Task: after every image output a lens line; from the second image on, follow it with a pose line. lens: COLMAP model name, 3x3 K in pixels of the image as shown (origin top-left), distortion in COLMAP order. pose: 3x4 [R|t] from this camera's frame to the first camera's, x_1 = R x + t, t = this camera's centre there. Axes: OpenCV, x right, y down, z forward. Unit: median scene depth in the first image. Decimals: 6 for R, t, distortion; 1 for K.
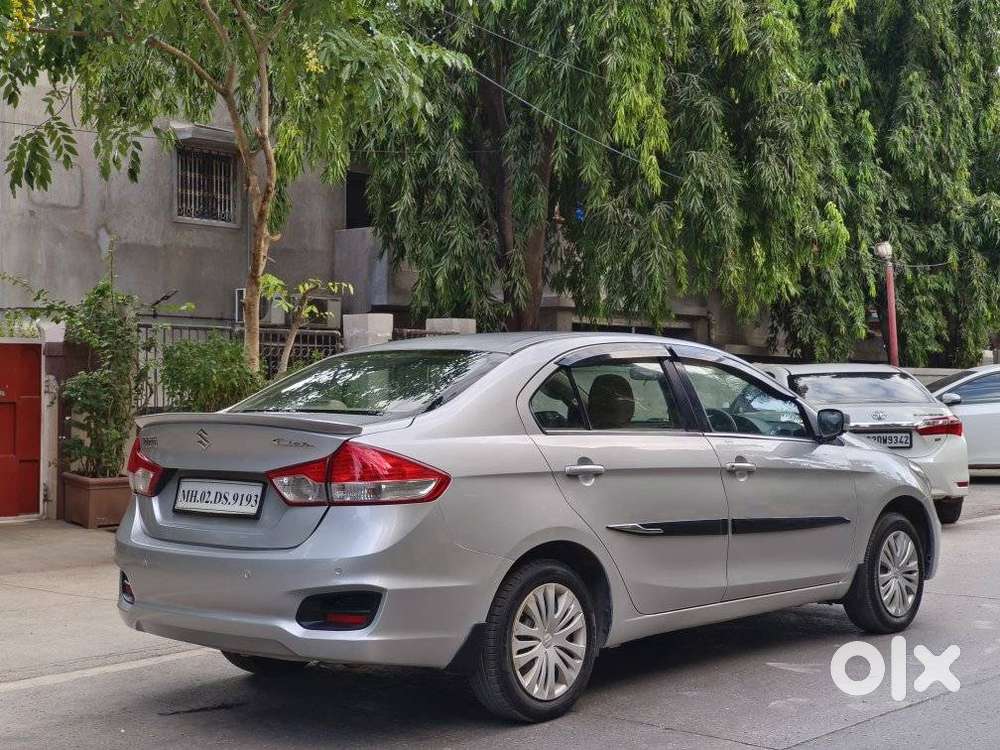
lens RADIAL K [[1392.2, 0, 477.3], [0, 1392.2, 374.5], [0, 0, 1]] dist [0.639634, 0.012872]
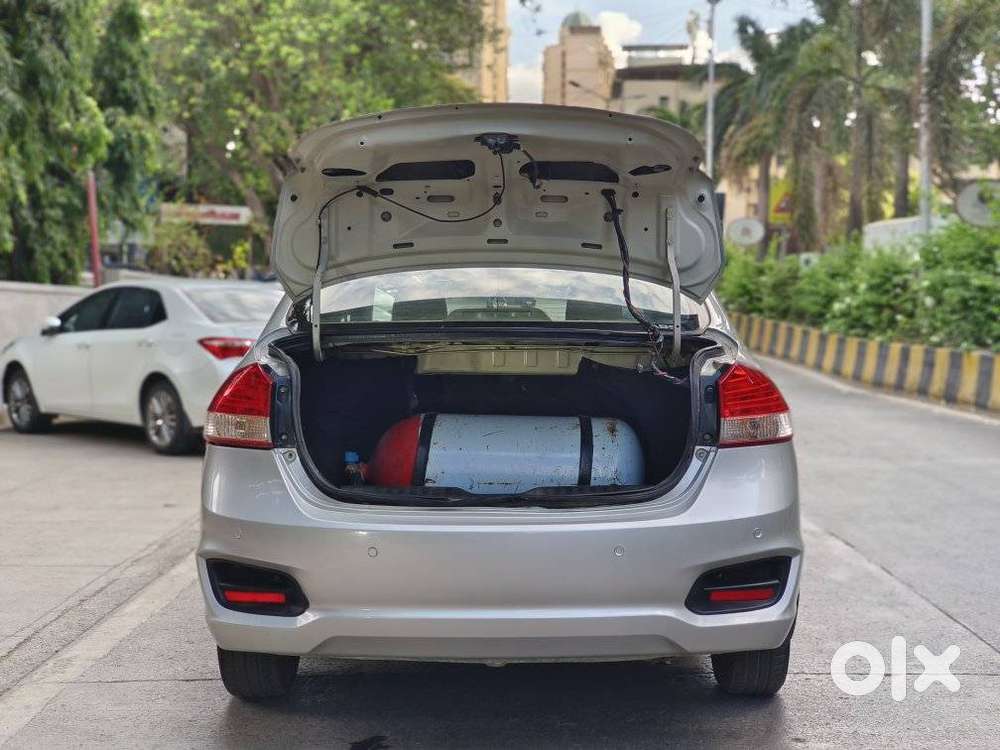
lens RADIAL K [[1474.0, 0, 499.8], [0, 1474.0, 374.7], [0, 0, 1]] dist [0.024491, 0.062918]
pose [[0.724682, -0.031155, 0.688379, -0.657053], [-0.004841, 0.998723, 0.050296, 0.016634], [-0.689067, -0.039781, 0.723605, 0.492344]]
